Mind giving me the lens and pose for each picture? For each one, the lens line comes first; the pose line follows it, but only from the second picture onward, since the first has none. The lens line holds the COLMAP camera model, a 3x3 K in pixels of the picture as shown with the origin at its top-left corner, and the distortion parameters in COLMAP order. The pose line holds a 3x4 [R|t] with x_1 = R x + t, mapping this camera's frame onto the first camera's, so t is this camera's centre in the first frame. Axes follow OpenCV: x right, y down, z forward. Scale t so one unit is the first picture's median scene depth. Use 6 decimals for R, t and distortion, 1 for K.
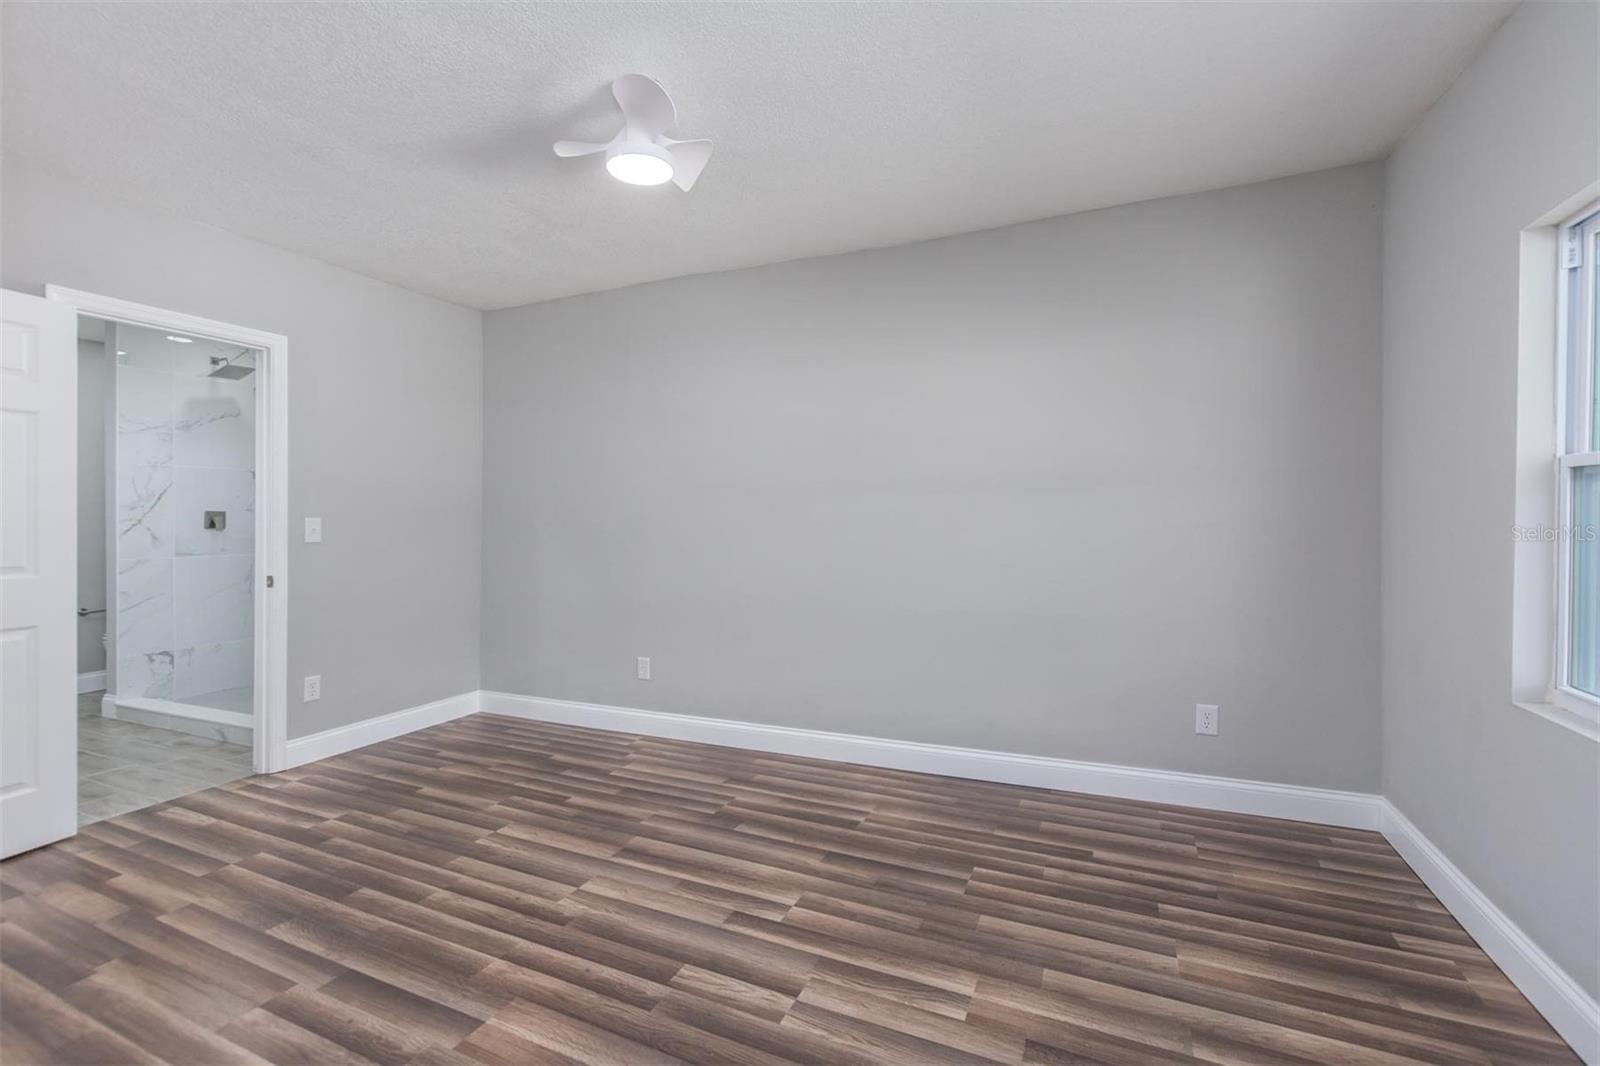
lens RADIAL K [[699.7, 0, 800.1], [0, 699.7, 520.4], [0, 0, 1]] dist [-0.000771, -0.002951]
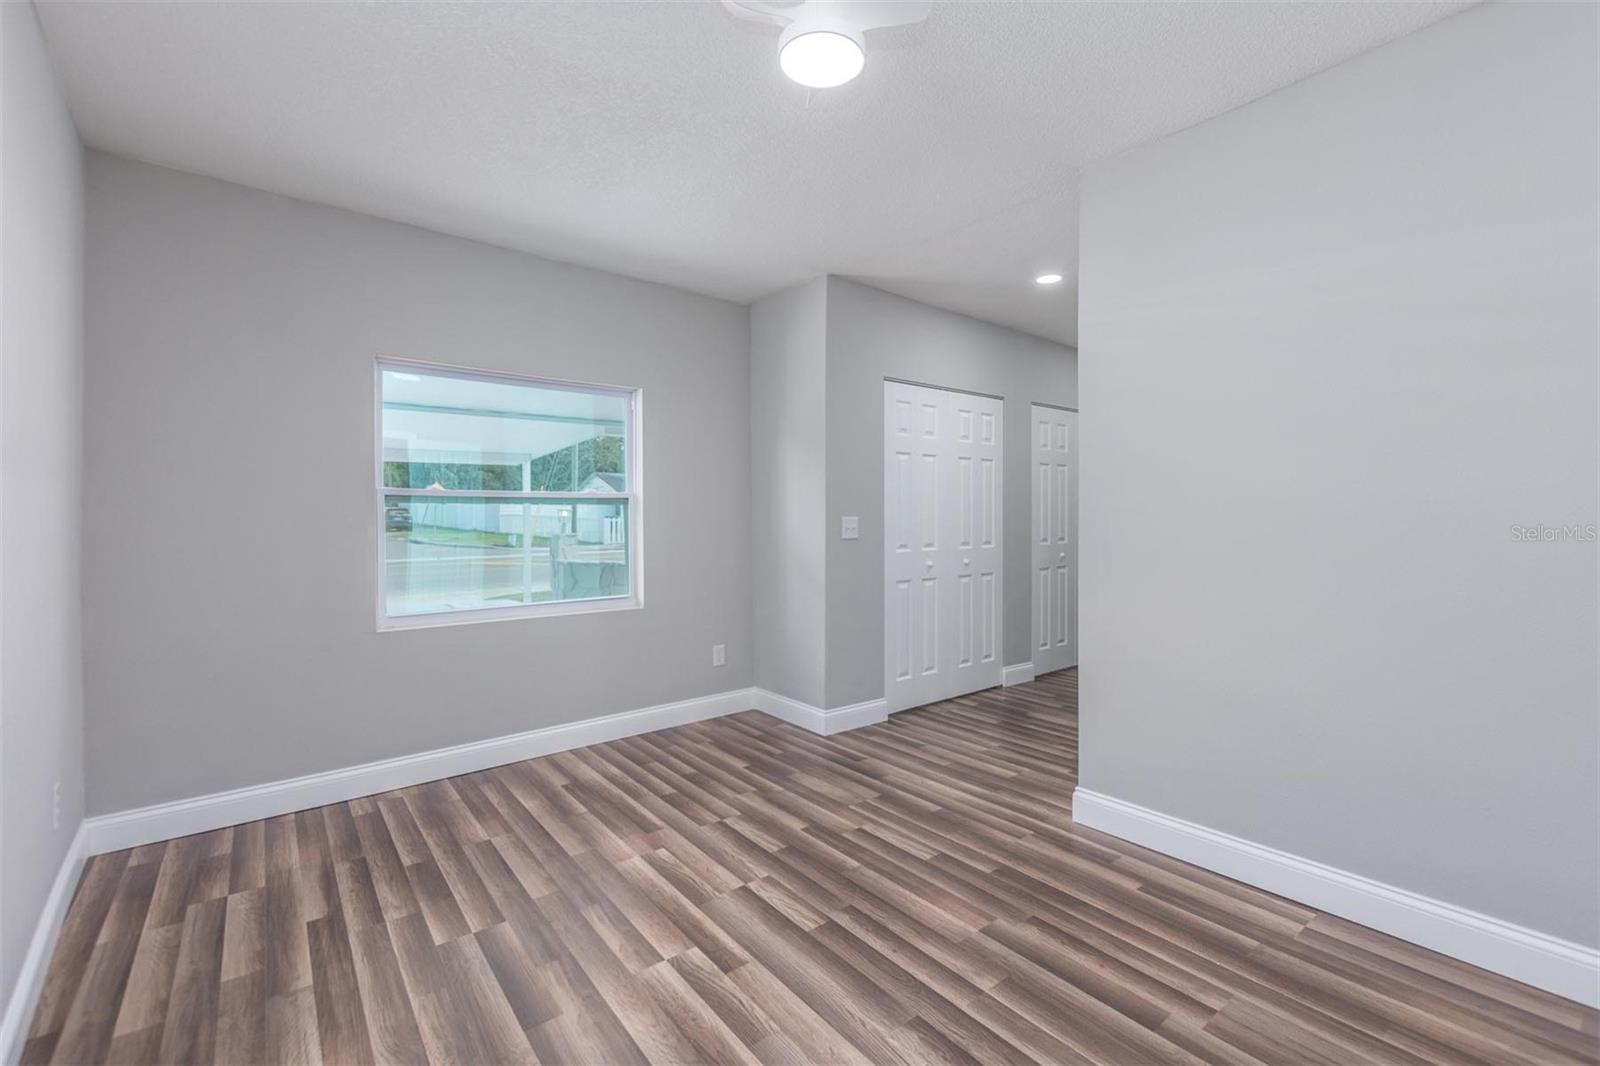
lens RADIAL K [[699.7, 0, 790.6], [0, 699.7, 523.3], [0, 0, 1]] dist [-0.000771, -0.002951]
pose [[-0.879426, 0.008837, 0.475953, -0.541821], [0.014958, 0.999847, 0.009075, -0.002094], [-0.475800, 0.015100, -0.879424, 1.603469]]
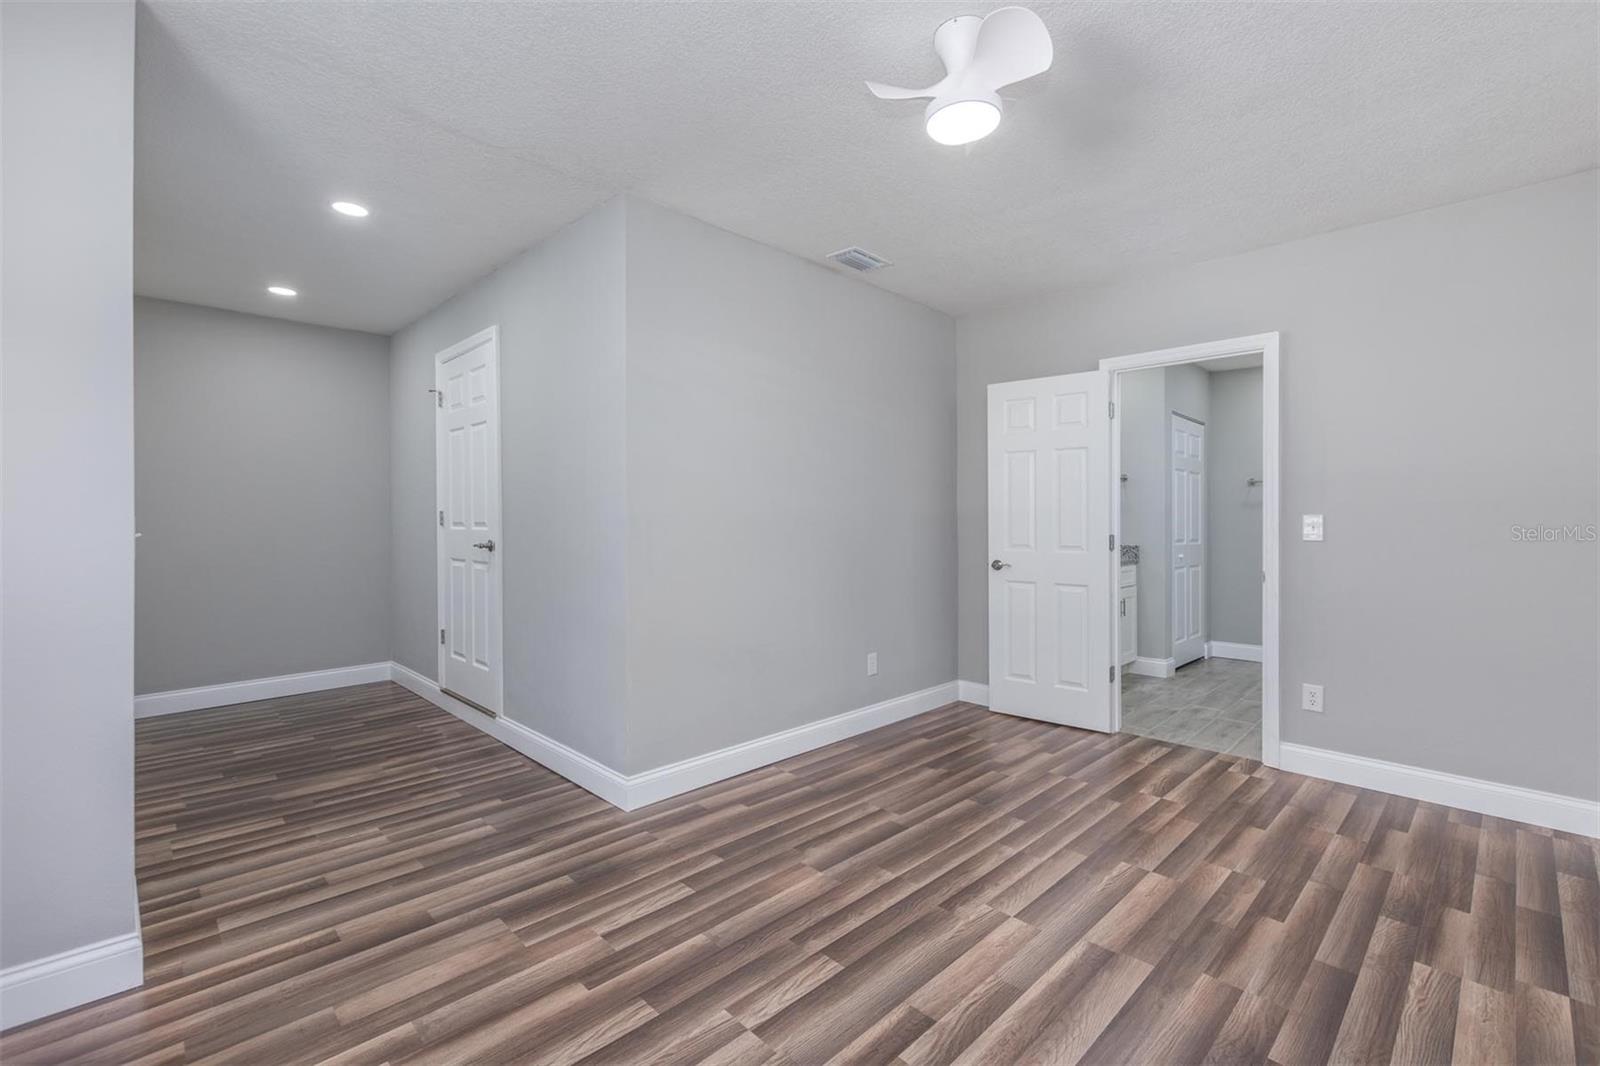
lens RADIAL K [[699.7, 0, 800.1], [0, 699.7, 525.3], [0, 0, 1]] dist [-0.000771, -0.002951]
pose [[-0.358738, 0.014276, -0.933329, 0.636242], [-0.003919, 0.999851, 0.016799, -0.005562], [0.933430, 0.009684, -0.358629, 1.061840]]
